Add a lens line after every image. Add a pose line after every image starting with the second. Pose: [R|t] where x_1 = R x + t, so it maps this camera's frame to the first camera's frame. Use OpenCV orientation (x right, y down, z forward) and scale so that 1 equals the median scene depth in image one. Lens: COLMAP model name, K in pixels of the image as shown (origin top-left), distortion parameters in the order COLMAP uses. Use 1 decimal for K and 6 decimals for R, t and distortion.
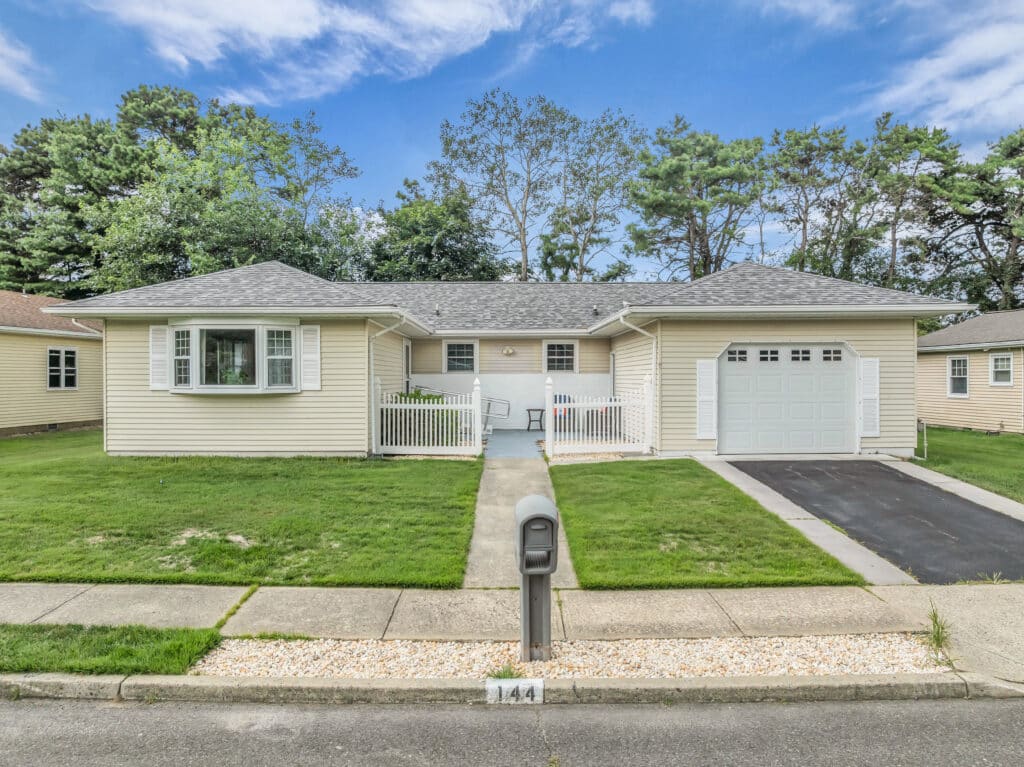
lens RADIAL K [[718.9, 0, 512.0], [0, 718.9, 383.5], [0, 0, 1]] dist [-0.042183, 0.005625]
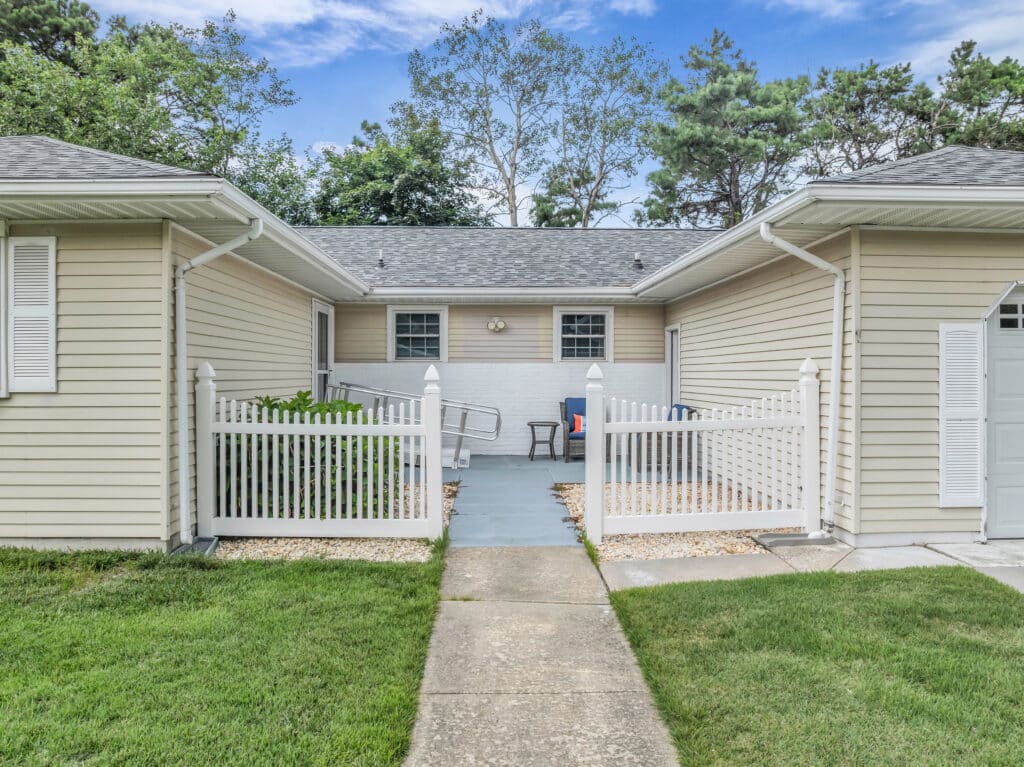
lens RADIAL K [[724.3, 0, 512.0], [0, 724.3, 383.5], [0, 0, 1]] dist [-0.057435, 0.024124]
pose [[0.999693, 0.002186, 0.024690, -0.007389], [-0.002285, 0.999989, 0.003974, 0.001282], [-0.024681, -0.004030, 0.999687, 0.392119]]
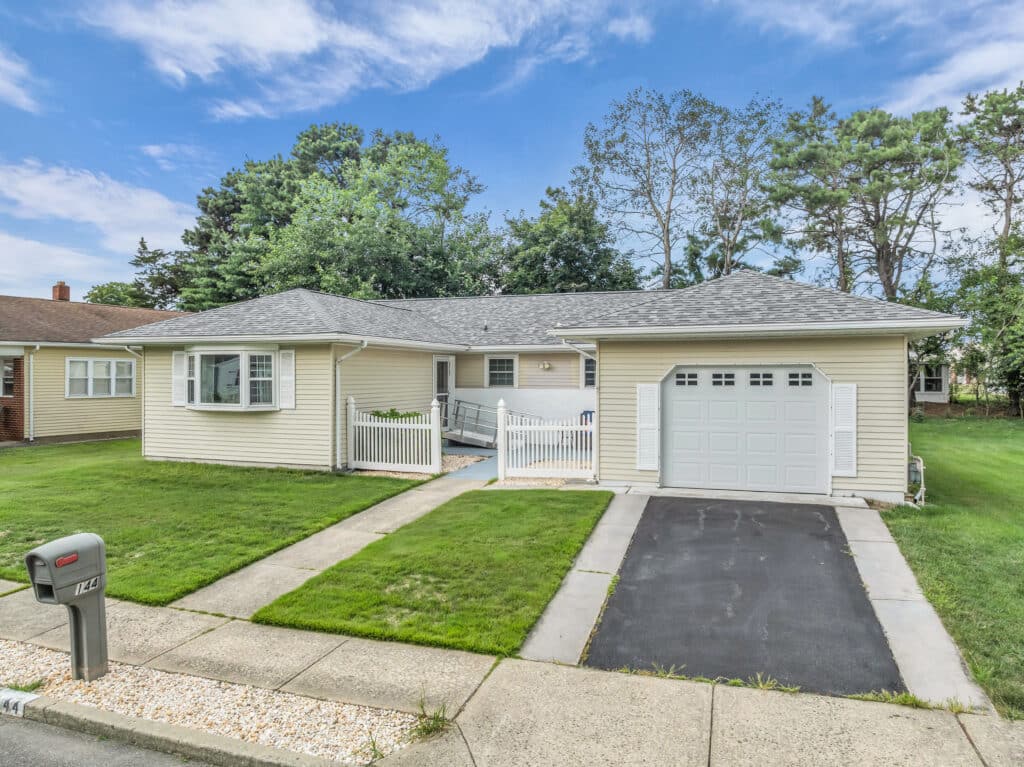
lens RADIAL K [[718.9, 0, 512.0], [0, 718.9, 383.5], [0, 0, 1]] dist [-0.042183, 0.005625]
pose [[0.942181, 0.007787, -0.335013, 0.283153], [-0.006593, 0.999967, 0.004700, -0.025085], [0.335039, -0.002219, 0.942202, 0.048205]]
